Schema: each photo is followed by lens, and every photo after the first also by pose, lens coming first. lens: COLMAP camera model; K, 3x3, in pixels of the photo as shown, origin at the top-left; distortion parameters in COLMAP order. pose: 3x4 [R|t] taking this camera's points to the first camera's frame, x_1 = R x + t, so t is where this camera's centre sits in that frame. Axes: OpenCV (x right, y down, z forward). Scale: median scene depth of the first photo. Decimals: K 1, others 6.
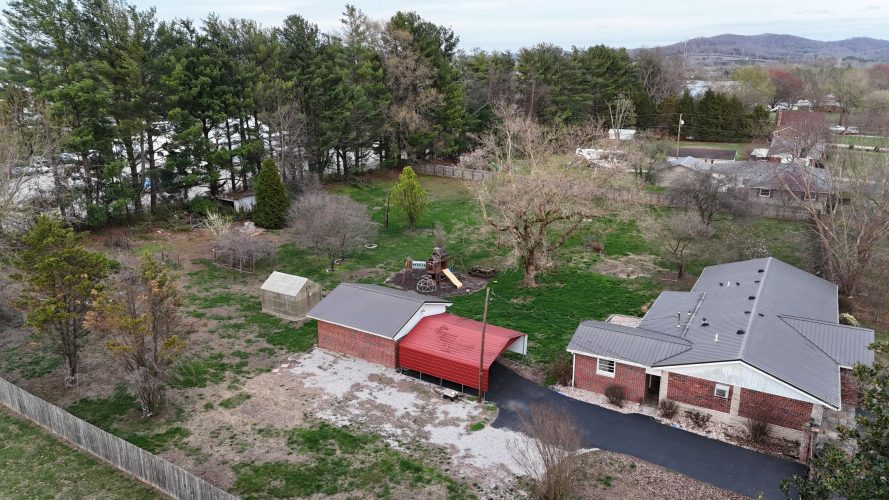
lens RADIAL K [[653.9, 0, 446.6], [0, 653.9, 246.4], [0, 0, 1]] dist [0.089509, -0.102140]
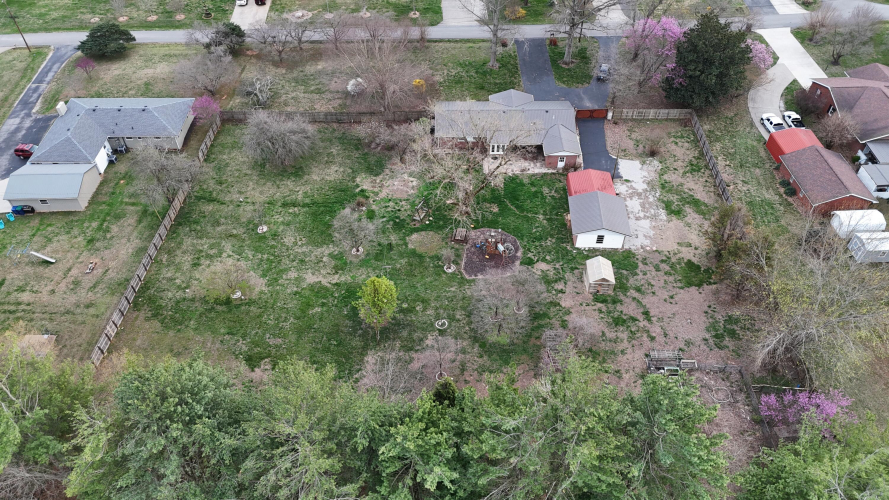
lens RADIAL K [[653.9, 0, 446.6], [0, 653.9, 246.4], [0, 0, 1]] dist [0.089509, -0.102140]
pose [[-0.490422, -0.617892, 0.614570, -1.244327], [0.239451, 0.582518, 0.776747, -1.613975], [-0.837944, 0.528093, -0.137724, 1.902403]]
